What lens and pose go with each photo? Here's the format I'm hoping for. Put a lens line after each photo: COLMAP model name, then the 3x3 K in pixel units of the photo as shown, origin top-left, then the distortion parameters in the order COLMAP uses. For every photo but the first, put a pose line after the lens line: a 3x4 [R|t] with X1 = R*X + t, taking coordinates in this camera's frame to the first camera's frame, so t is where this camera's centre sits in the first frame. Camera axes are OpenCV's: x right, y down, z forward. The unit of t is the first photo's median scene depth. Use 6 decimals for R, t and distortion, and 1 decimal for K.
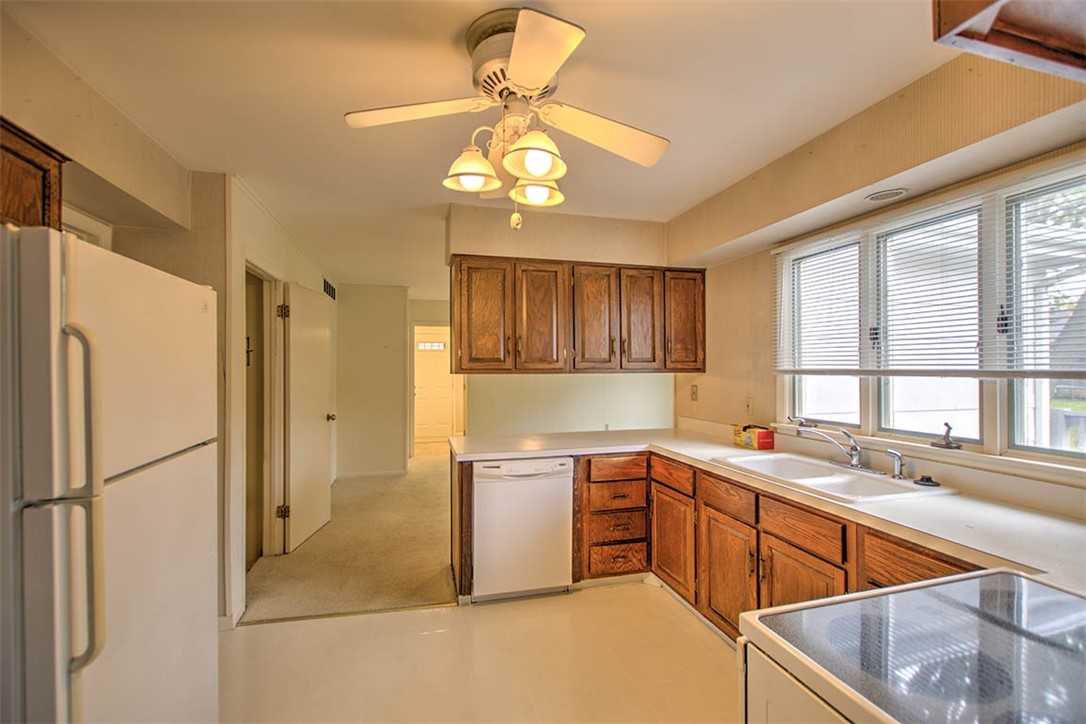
lens RADIAL K [[466.7, 0, 538.1], [0, 466.7, 364.0], [0, 0, 1]] dist [-0.007639, 0.000571]
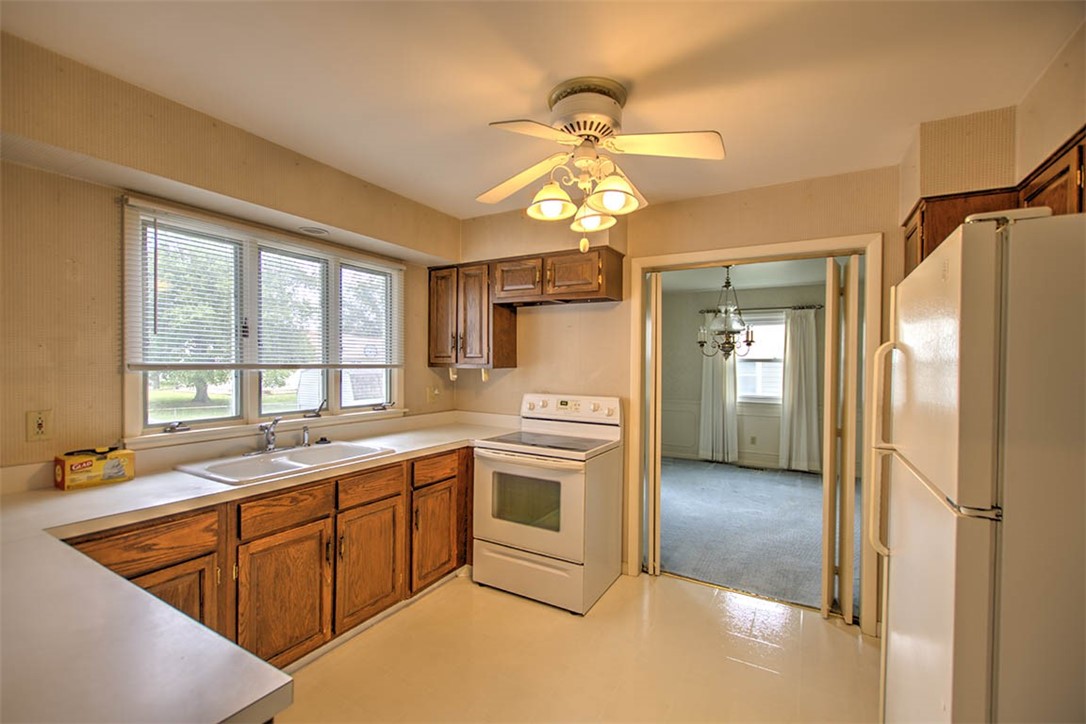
lens RADIAL K [[466.7, 0, 538.1], [0, 466.7, 364.0], [0, 0, 1]] dist [-0.007639, 0.000571]
pose [[-0.696289, -0.004793, 0.717746, -0.619581], [-0.011207, 0.999928, -0.004194, 0.009987], [-0.717674, -0.010964, -0.696293, 1.424938]]
